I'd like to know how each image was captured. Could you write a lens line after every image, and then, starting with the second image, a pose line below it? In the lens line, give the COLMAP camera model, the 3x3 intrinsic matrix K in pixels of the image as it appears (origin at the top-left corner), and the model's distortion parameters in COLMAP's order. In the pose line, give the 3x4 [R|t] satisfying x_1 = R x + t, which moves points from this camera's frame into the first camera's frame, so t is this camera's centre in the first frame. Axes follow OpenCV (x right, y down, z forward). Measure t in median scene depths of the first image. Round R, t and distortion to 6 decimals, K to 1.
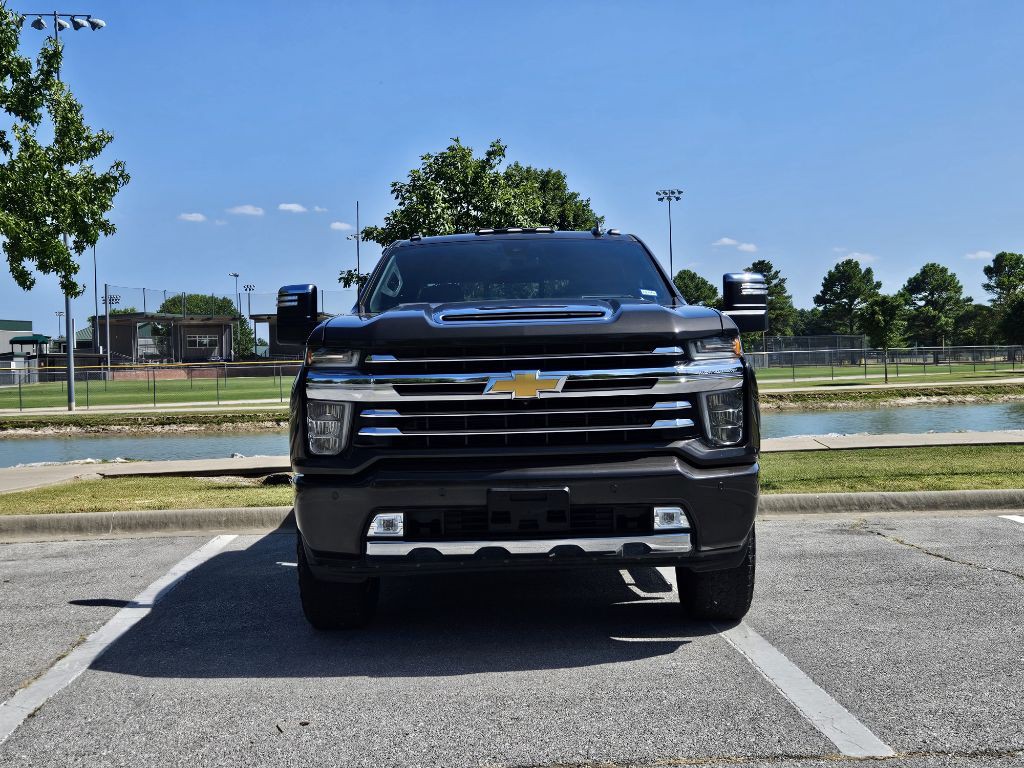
lens RADIAL K [[1239.9, 0, 529.5], [0, 1239.9, 386.3], [0, 0, 1]] dist [0.133603, -0.379662]
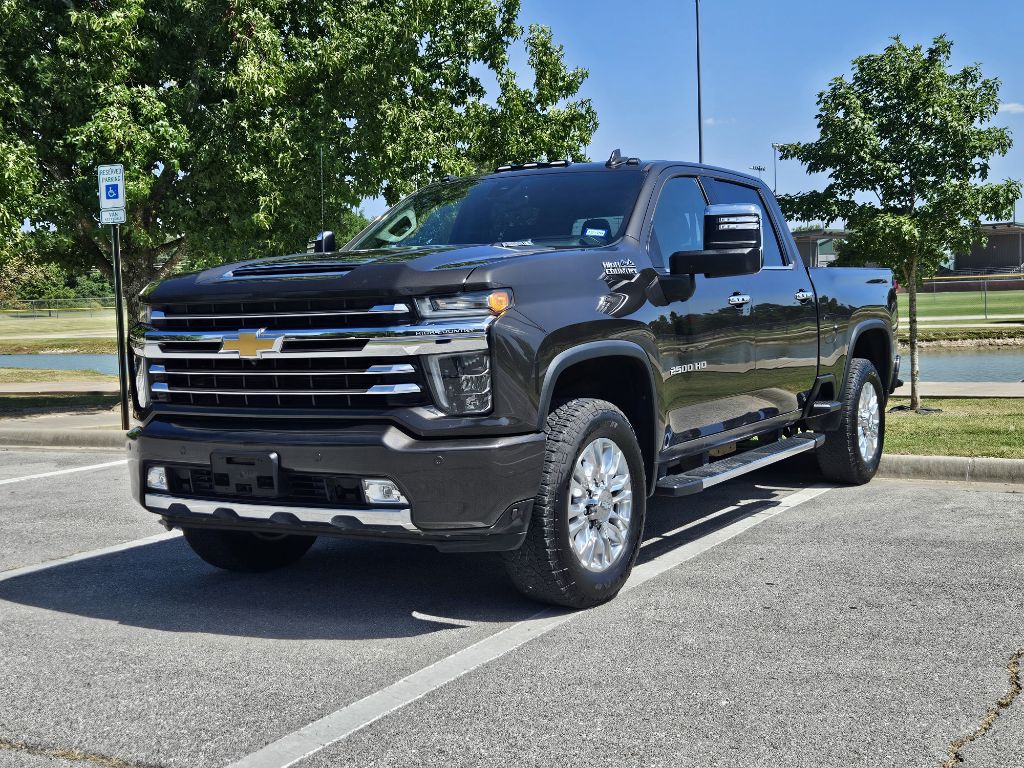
lens RADIAL K [[1239.9, 0, 529.5], [0, 1239.9, 386.3], [0, 0, 1]] dist [0.133603, -0.379662]
pose [[0.861340, 0.031101, -0.507077, 0.665584], [0.002610, 0.997840, 0.065636, -0.031343], [0.508023, -0.057858, 0.859398, 0.270915]]
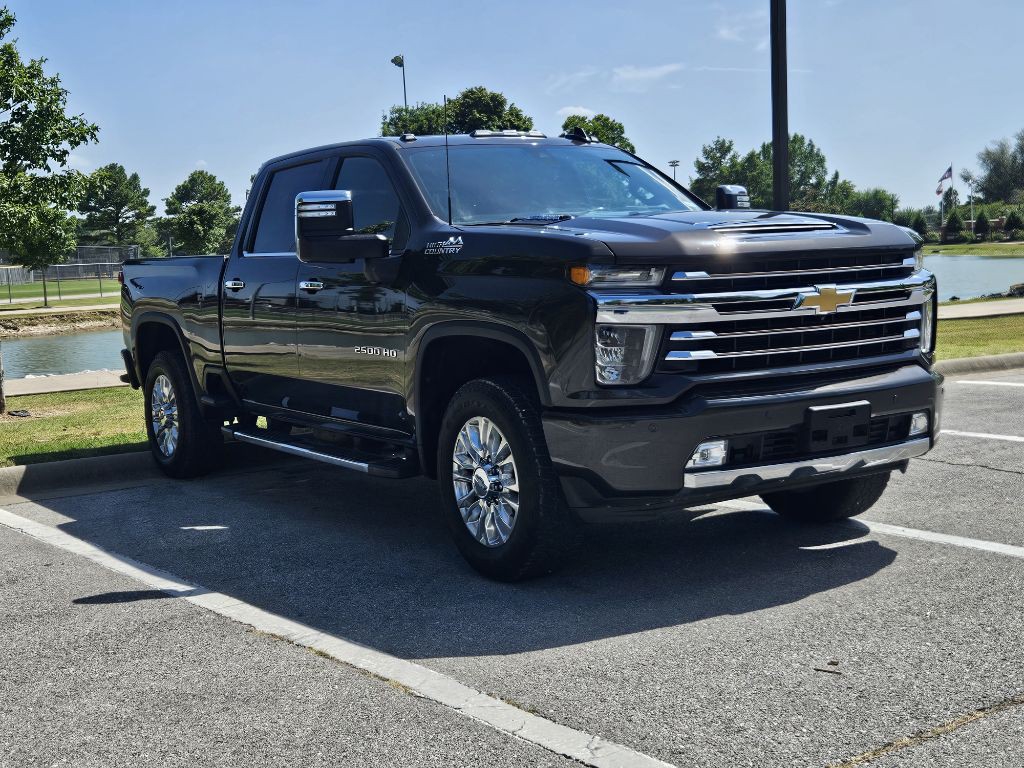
lens RADIAL K [[1302.9, 0, 512.0], [0, 1302.9, 384.0], [0, 0, 1]] dist [0.035136, 0.011771]
pose [[0.858419, -0.062421, 0.509138, -0.729437], [0.029400, 0.996924, 0.072655, -0.016205], [-0.512107, -0.047400, 0.857613, 0.239328]]
